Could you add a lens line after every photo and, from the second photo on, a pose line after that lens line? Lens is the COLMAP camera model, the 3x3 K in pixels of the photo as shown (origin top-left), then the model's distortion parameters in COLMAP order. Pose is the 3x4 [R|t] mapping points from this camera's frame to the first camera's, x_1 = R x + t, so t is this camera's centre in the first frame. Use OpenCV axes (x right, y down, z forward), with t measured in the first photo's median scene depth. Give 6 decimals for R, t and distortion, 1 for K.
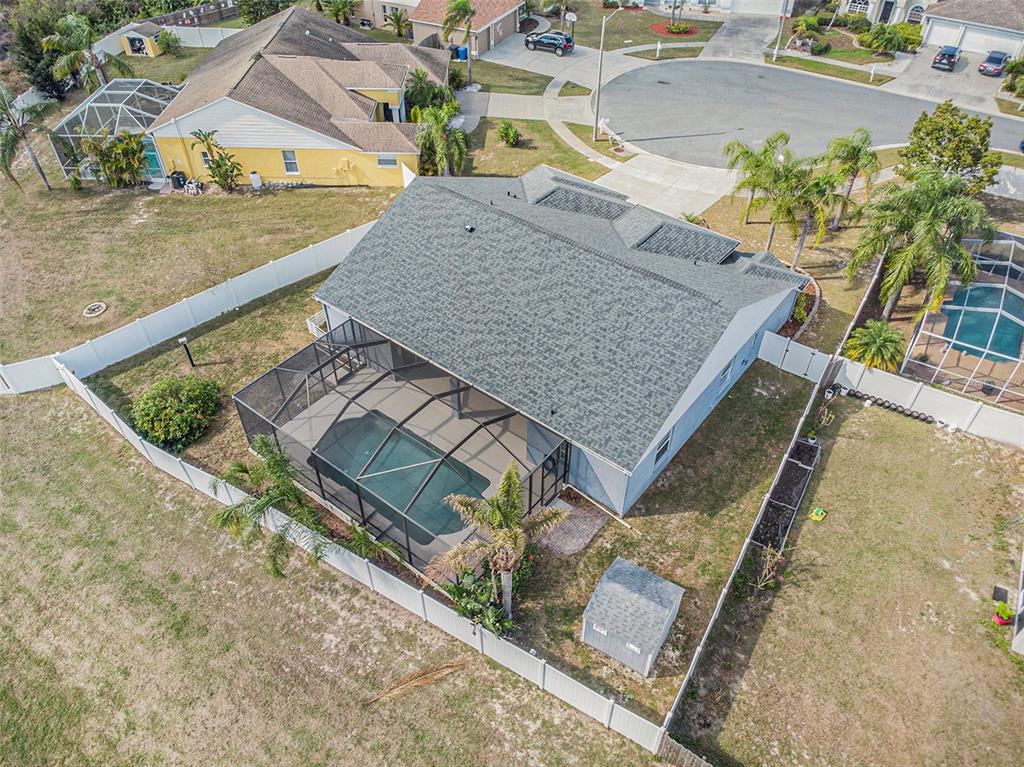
lens RADIAL K [[757.3, 0, 512.0], [0, 757.3, 383.5], [0, 0, 1]] dist [0.008479, -0.005791]
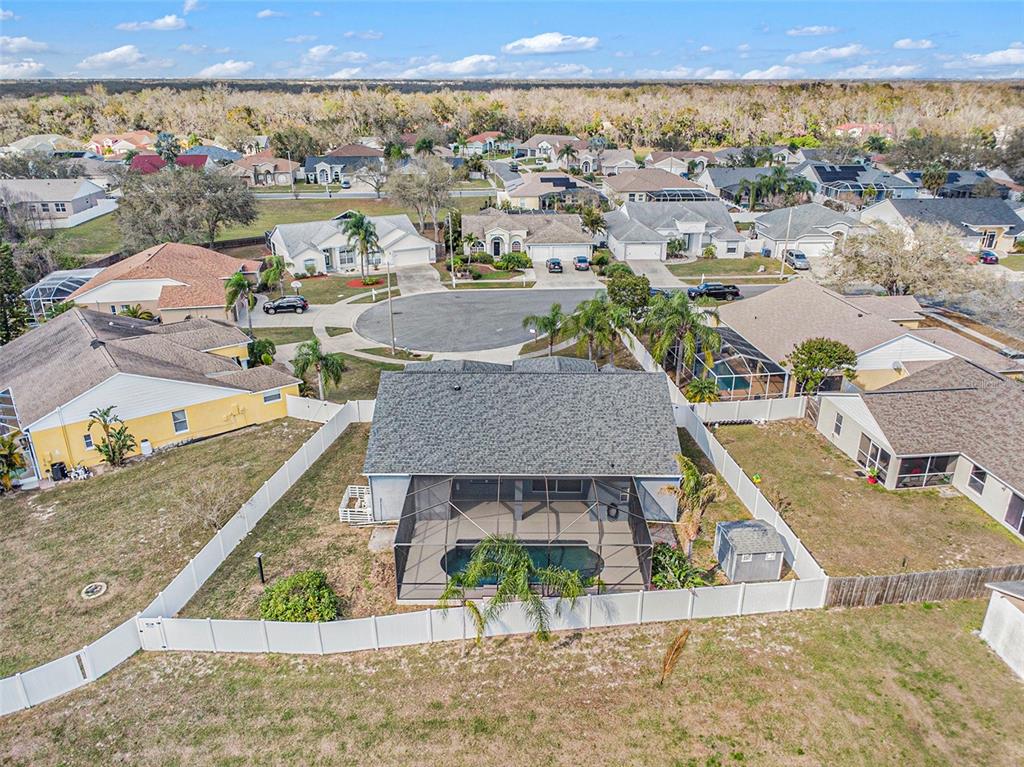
lens RADIAL K [[757.3, 0, 512.0], [0, 757.3, 383.5], [0, 0, 1]] dist [0.008479, -0.005791]
pose [[0.786162, -0.234114, 0.571962, -0.511096], [0.419891, 0.881406, -0.216366, 0.077148], [-0.453477, 0.410260, 0.791230, -0.049646]]
